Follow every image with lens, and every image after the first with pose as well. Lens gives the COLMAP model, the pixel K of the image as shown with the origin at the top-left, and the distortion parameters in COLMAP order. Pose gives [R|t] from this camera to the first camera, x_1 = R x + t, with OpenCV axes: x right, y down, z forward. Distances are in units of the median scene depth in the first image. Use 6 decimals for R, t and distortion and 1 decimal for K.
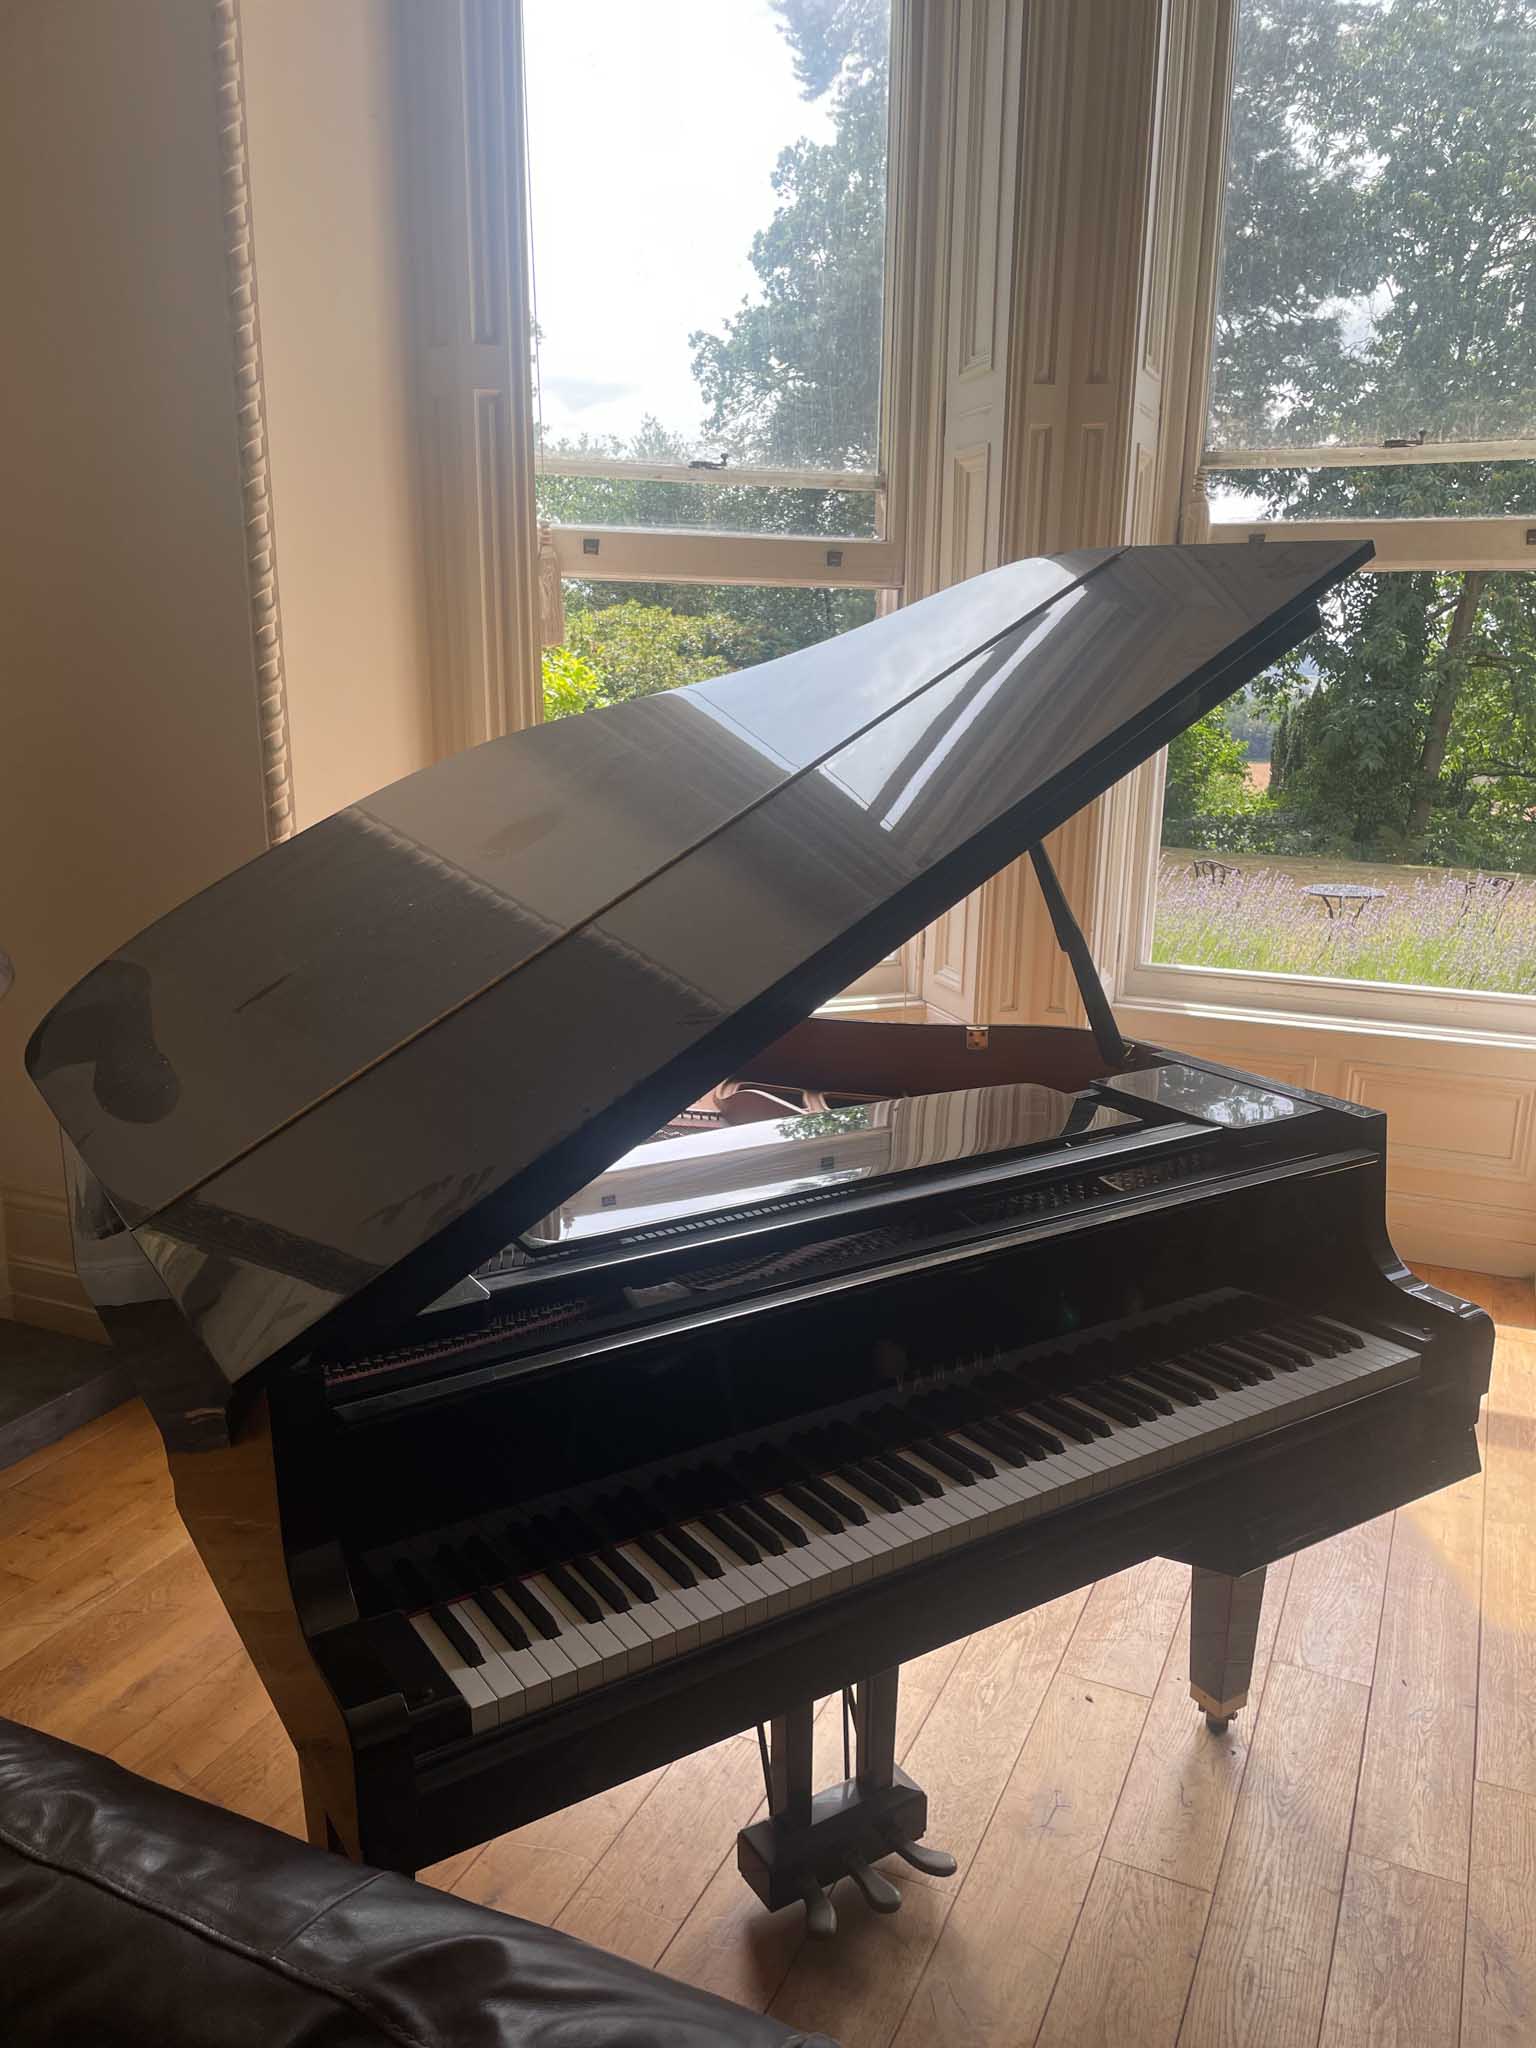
lens RADIAL K [[1615.8, 0, 759.9], [0, 1615.8, 1028.3], [0, 0, 1]] dist [0.051787, -0.083588]
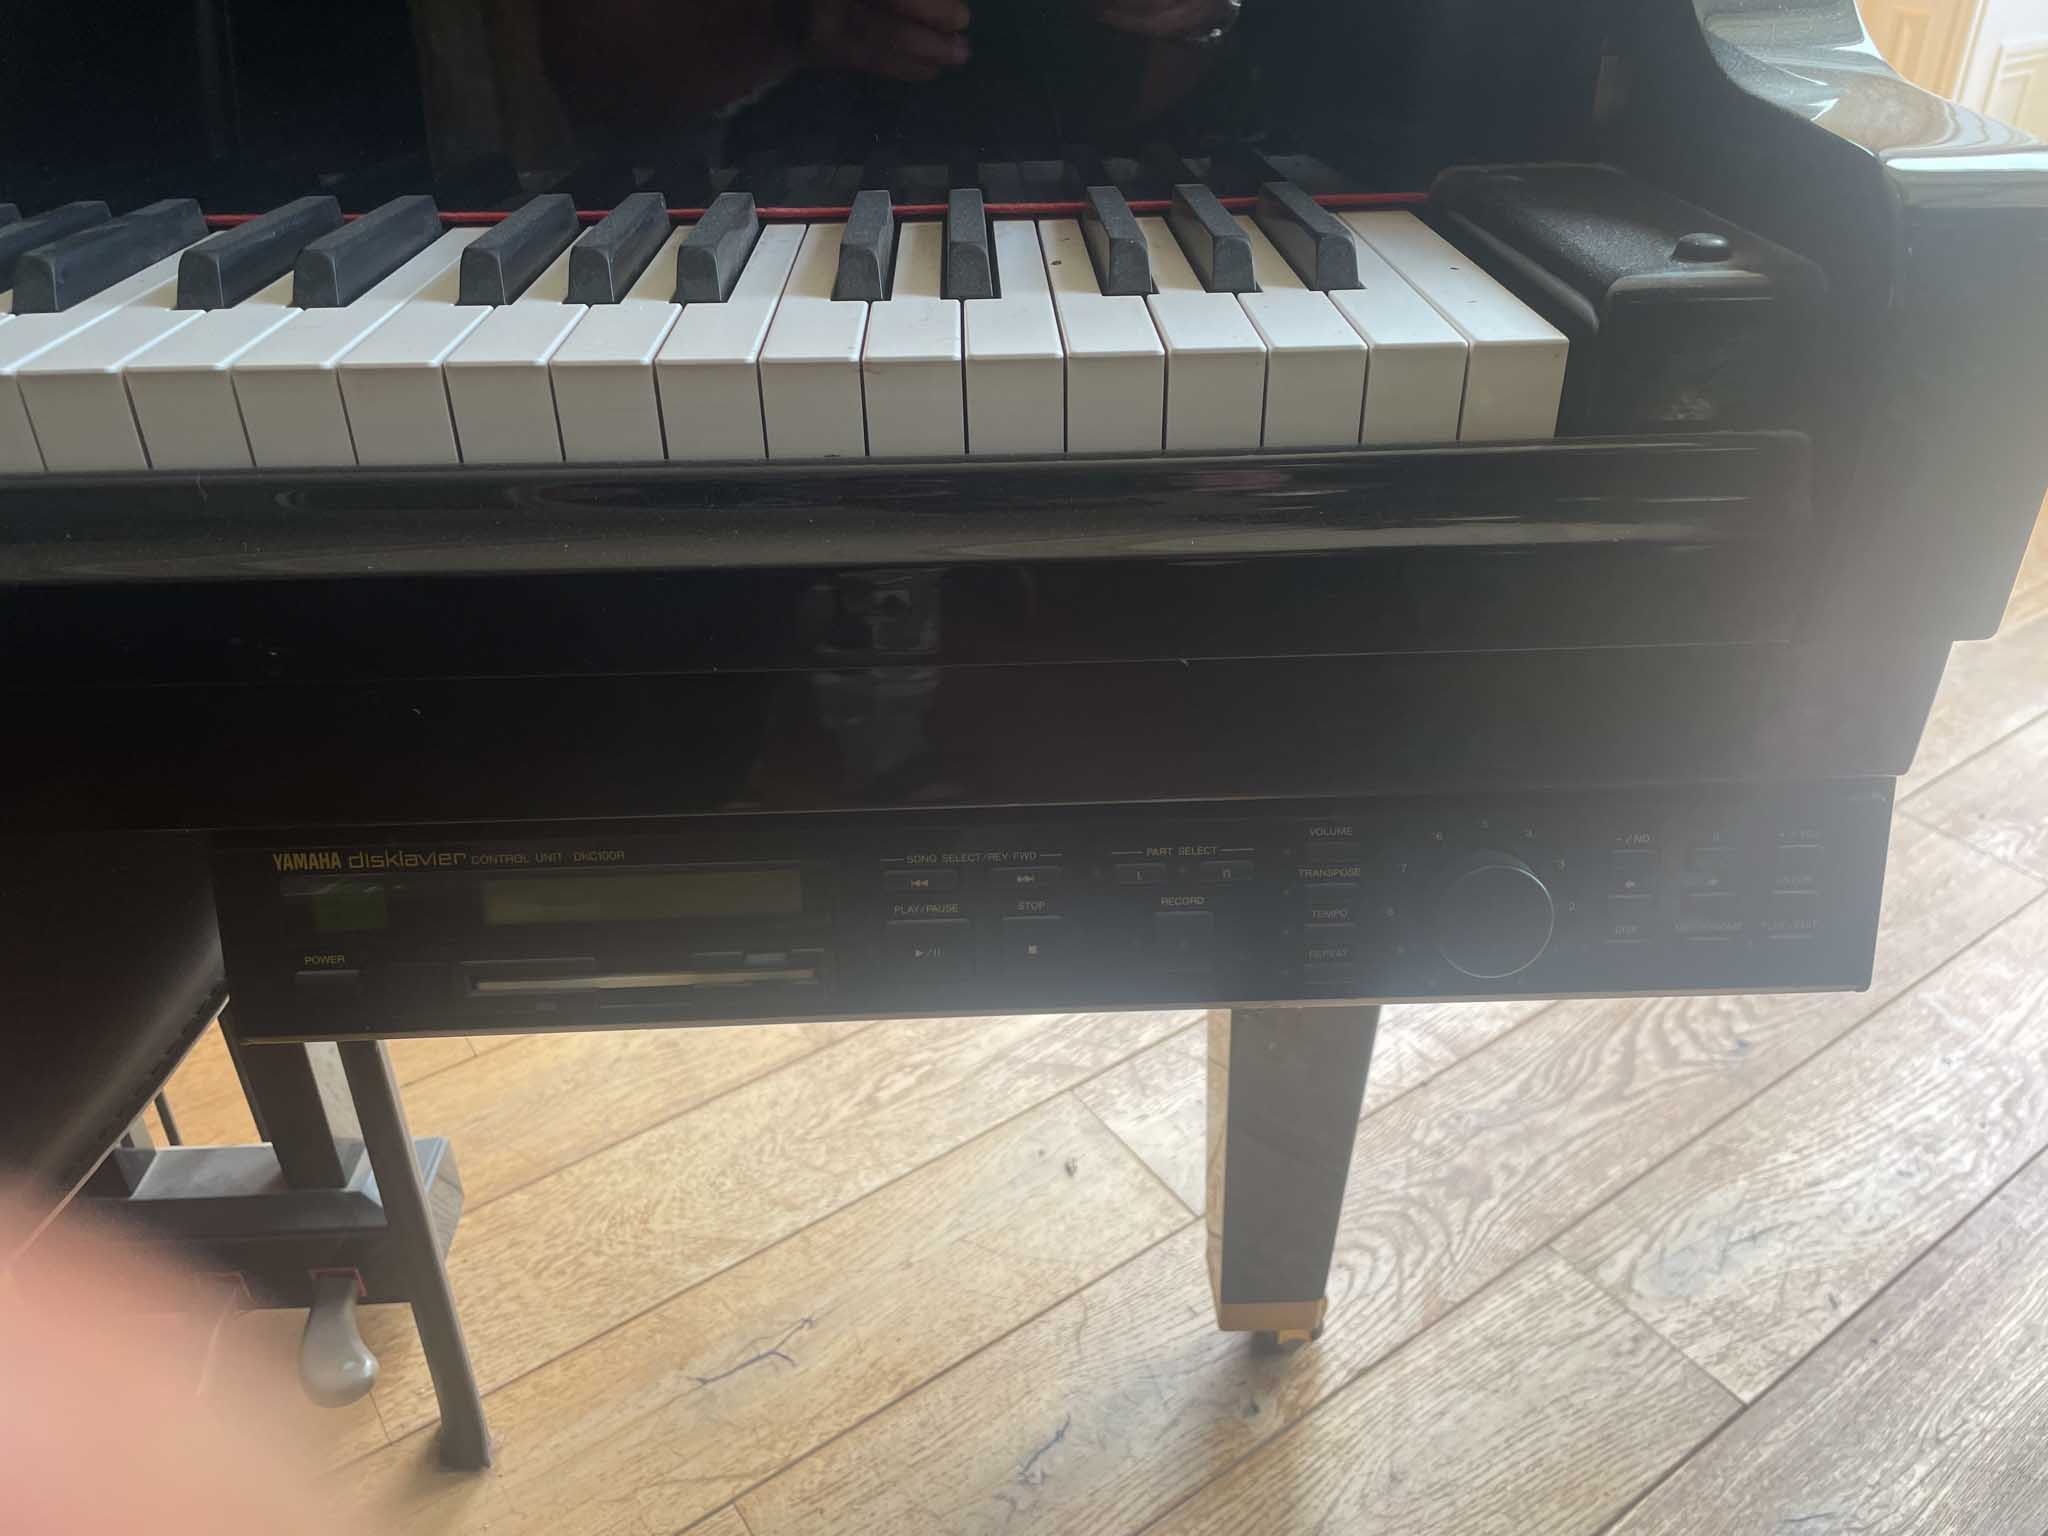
lens RADIAL K [[1615.8, 0, 1058.4], [0, 1615.8, 766.2], [0, 0, 1]] dist [0.051787, -0.083588]
pose [[0.854809, 0.248690, -0.455472, 0.294596], [-0.101106, 0.940685, 0.323867, 0.120422], [0.508998, -0.230793, 0.829250, 0.496421]]
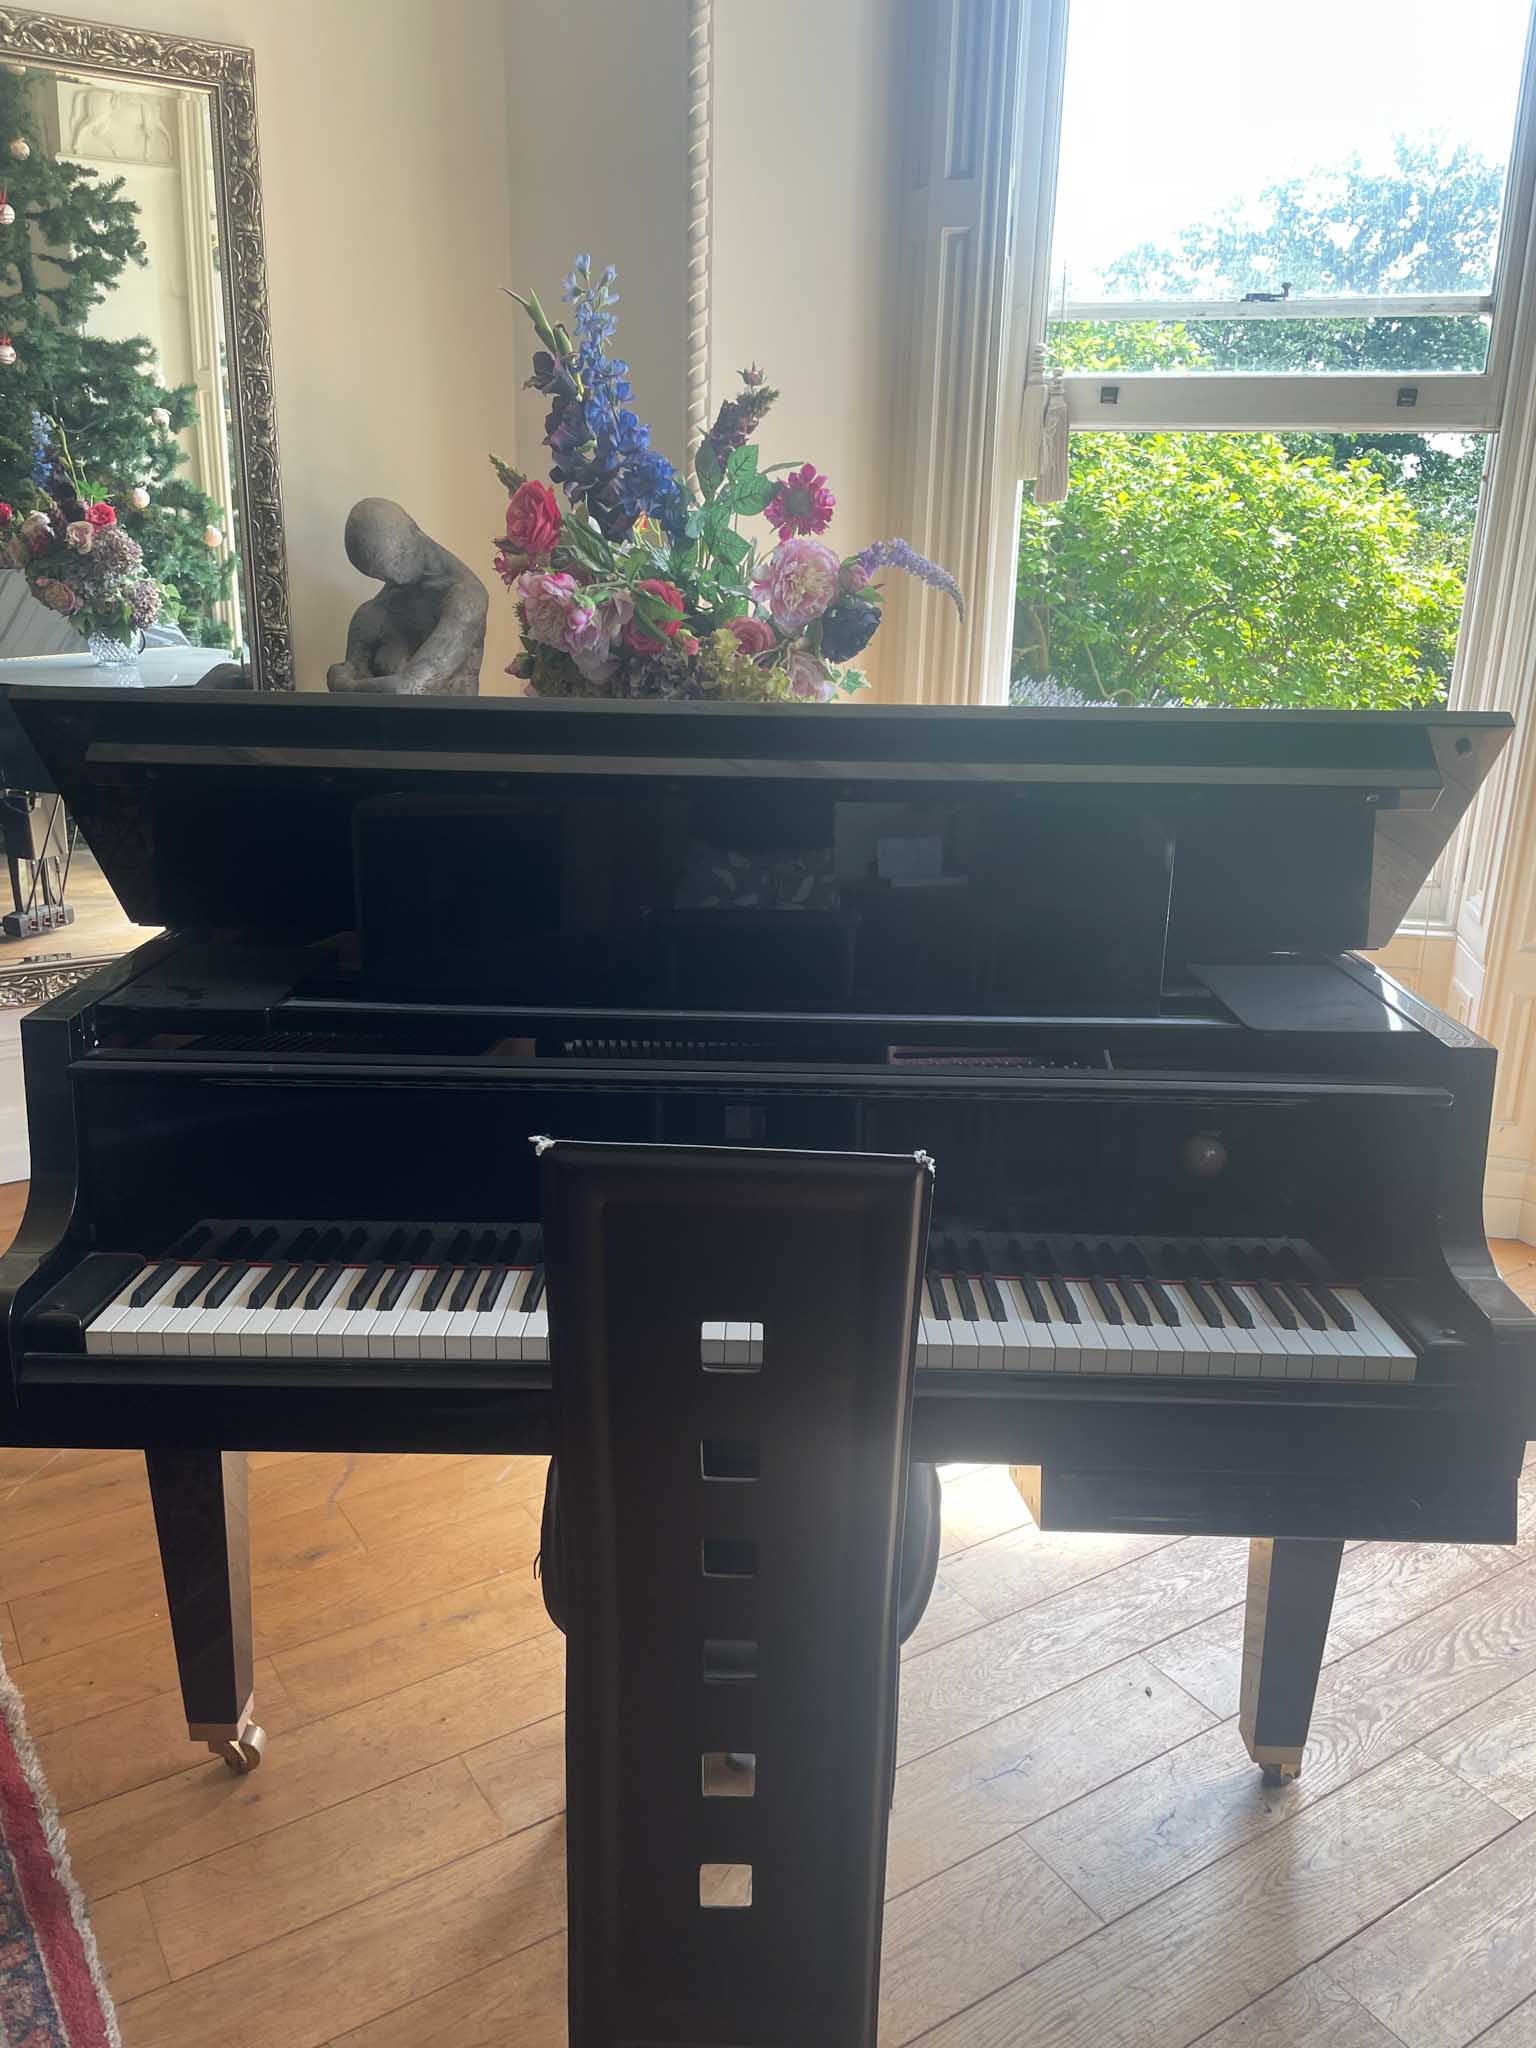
lens RADIAL K [[1615.8, 0, 759.9], [0, 1615.8, 1028.3], [0, 0, 1]] dist [0.051787, -0.083588]
pose [[0.822880, 0.158685, -0.545608, 0.345293], [-0.139711, 0.987239, 0.076419, 0.022798], [0.550772, 0.013344, 0.834549, 0.128230]]
